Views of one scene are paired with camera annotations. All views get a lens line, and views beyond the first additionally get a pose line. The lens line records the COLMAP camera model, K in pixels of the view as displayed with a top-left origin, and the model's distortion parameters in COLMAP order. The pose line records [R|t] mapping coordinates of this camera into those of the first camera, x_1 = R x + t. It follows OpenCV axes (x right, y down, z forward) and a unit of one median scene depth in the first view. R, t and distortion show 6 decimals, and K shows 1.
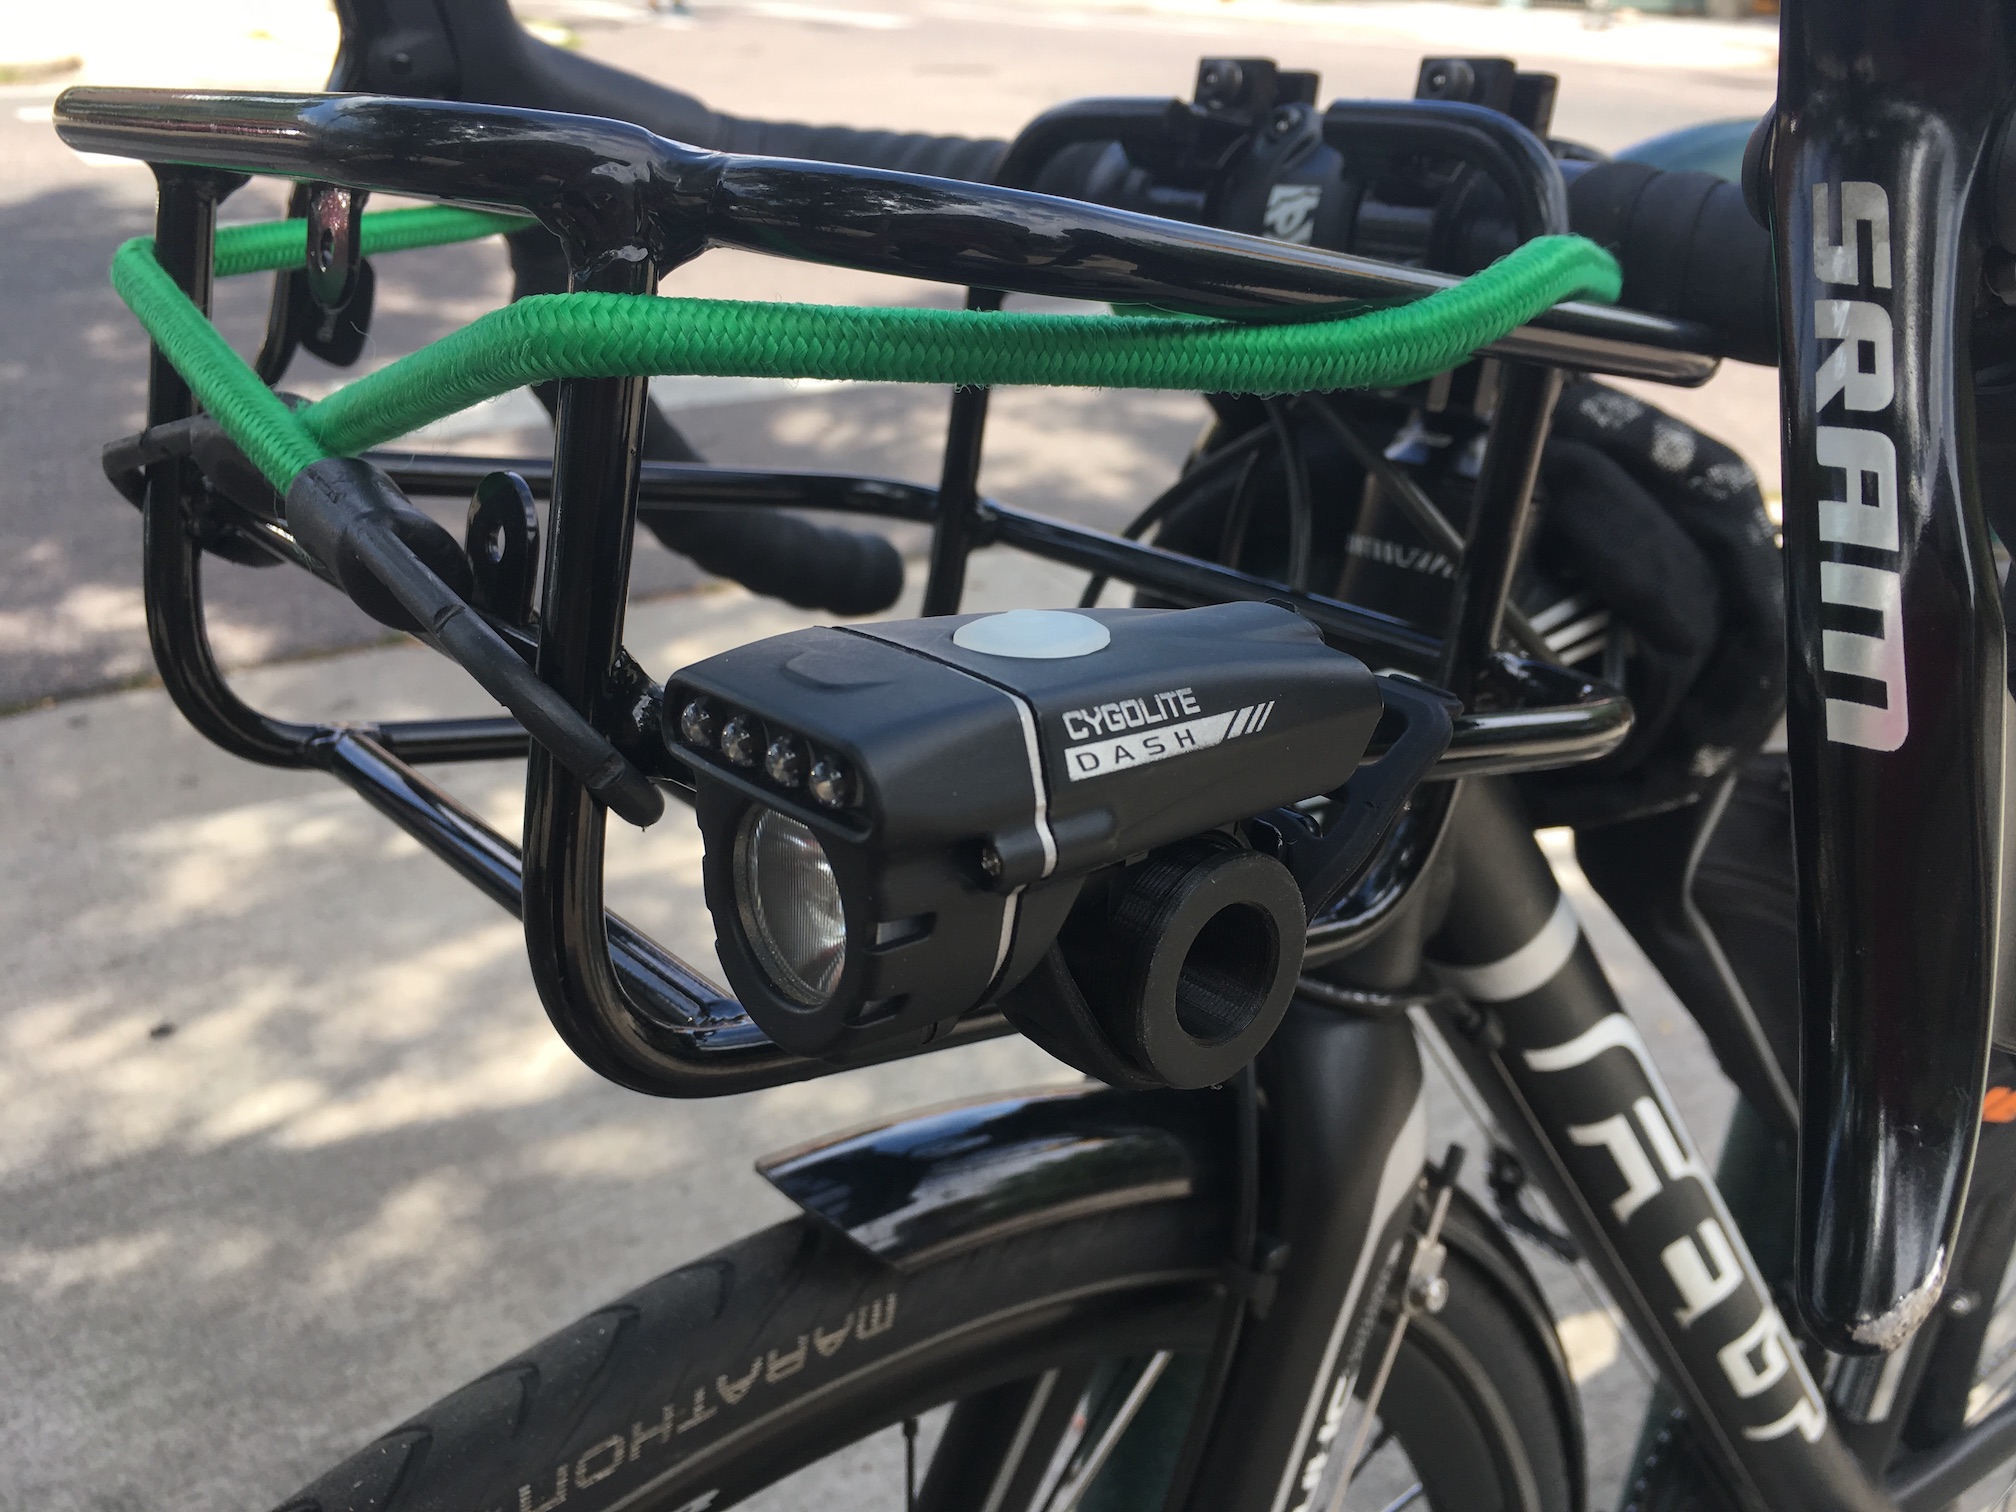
lens RADIAL K [[1738.9, 0, 1008.0], [0, 1738.9, 756.0], [0, 0, 1]] dist [-0.001366, -0.159974]
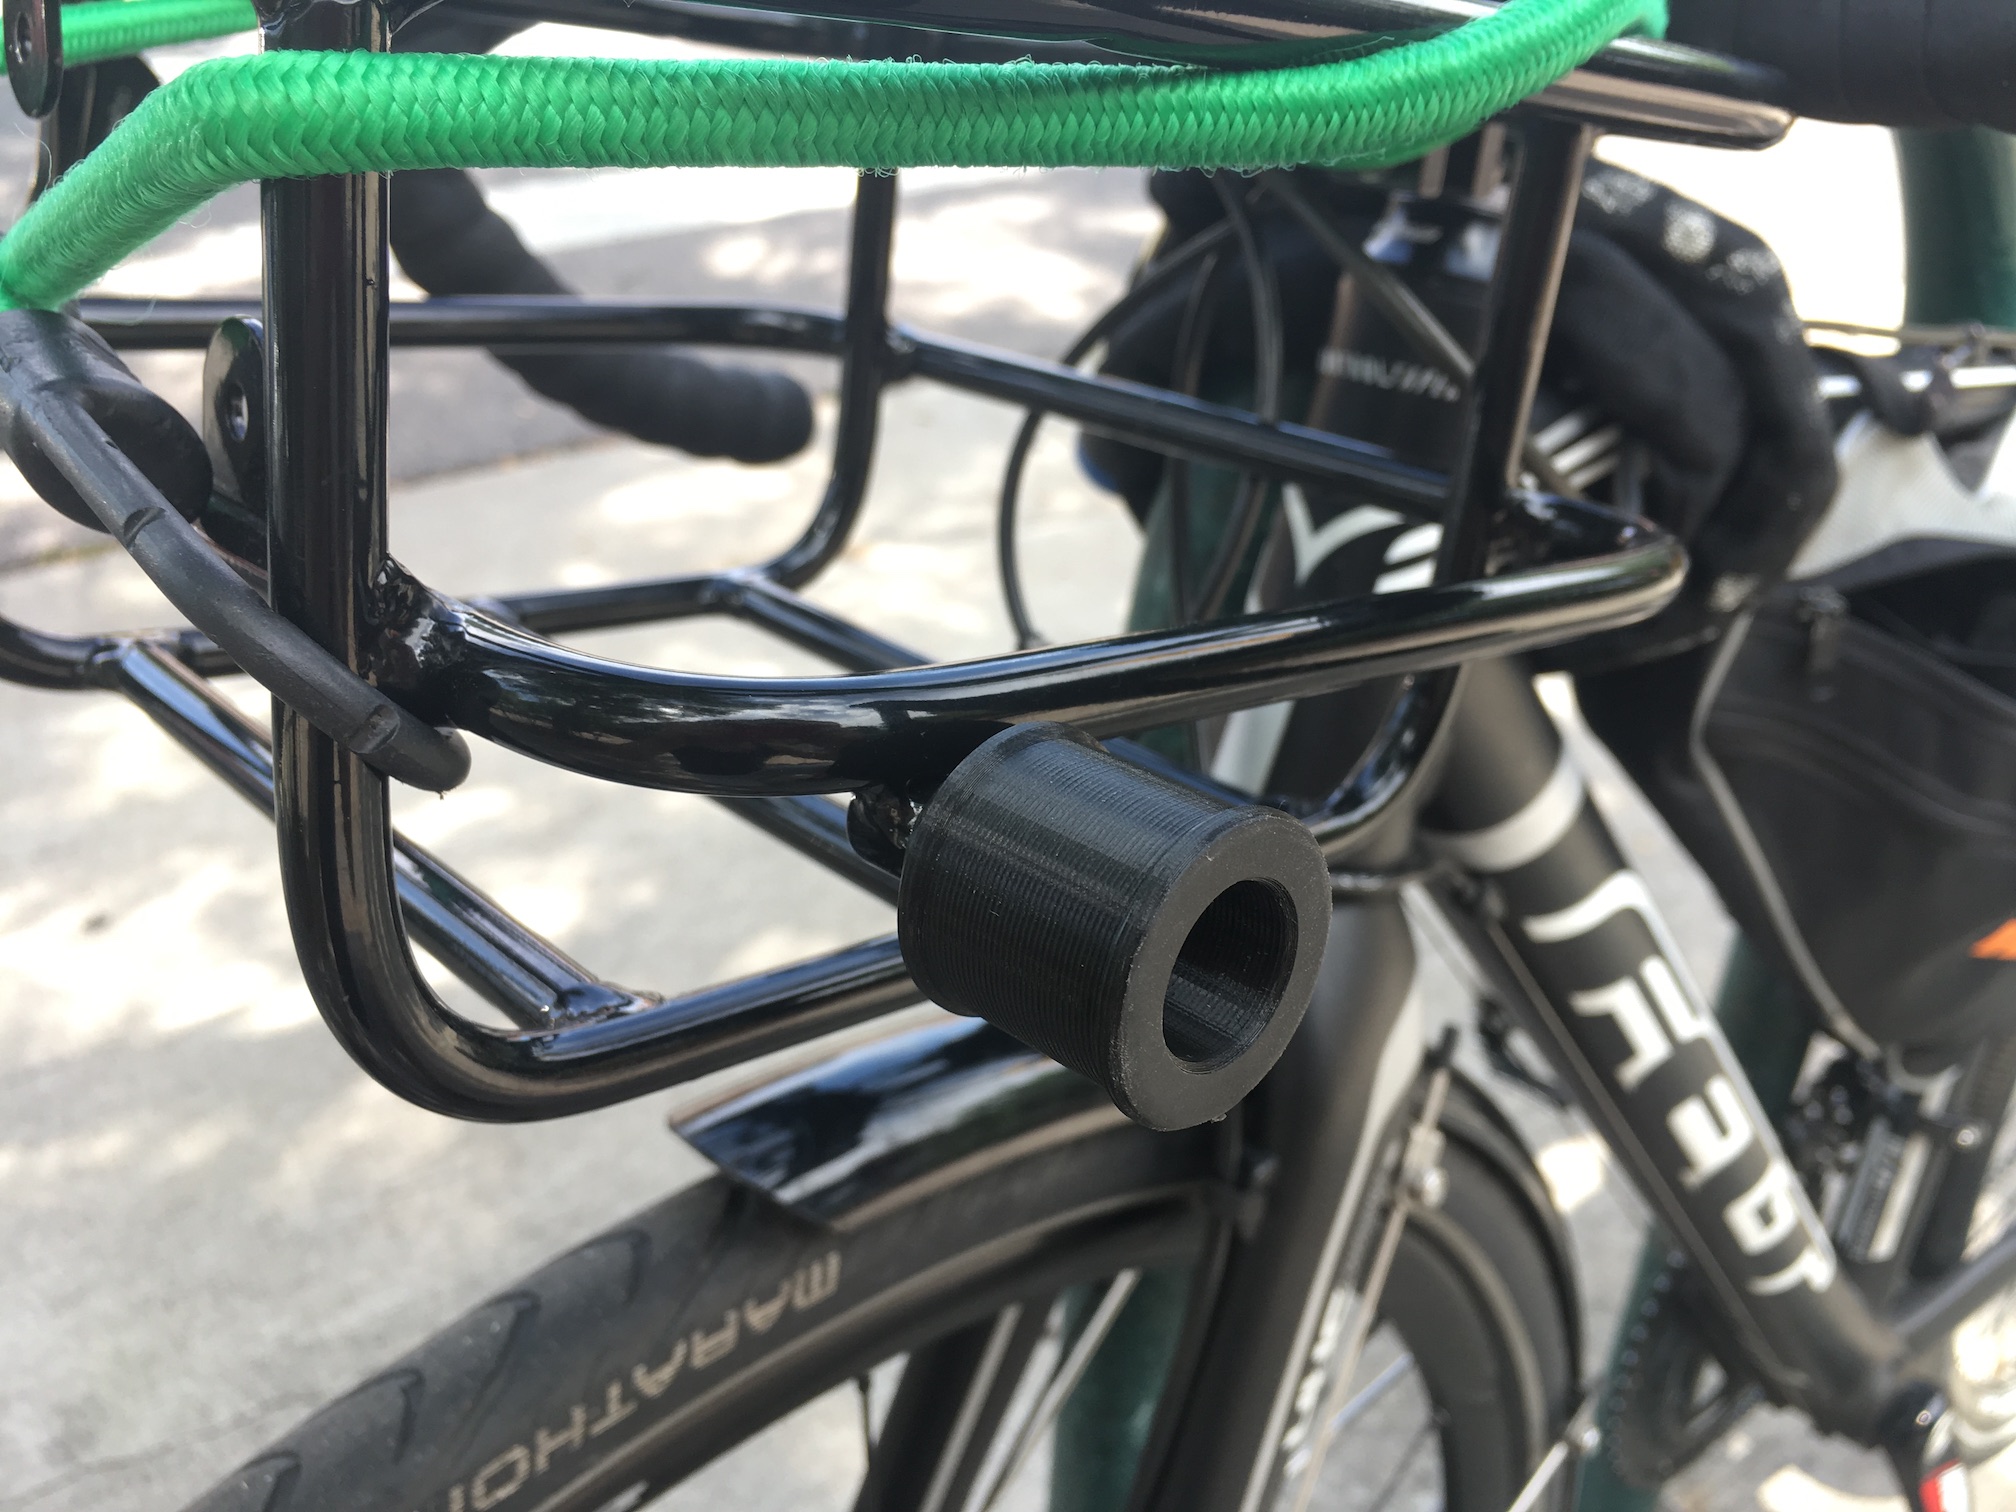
lens RADIAL K [[1748.8, 0, 989.9], [0, 1748.8, 756.5], [0, 0, 1]] dist [0.050631, -0.171821]
pose [[0.998831, -0.045168, 0.017196, 0.007907], [0.043314, 0.994429, 0.096102, -0.020272], [-0.021441, -0.095245, 0.995223, 0.131477]]
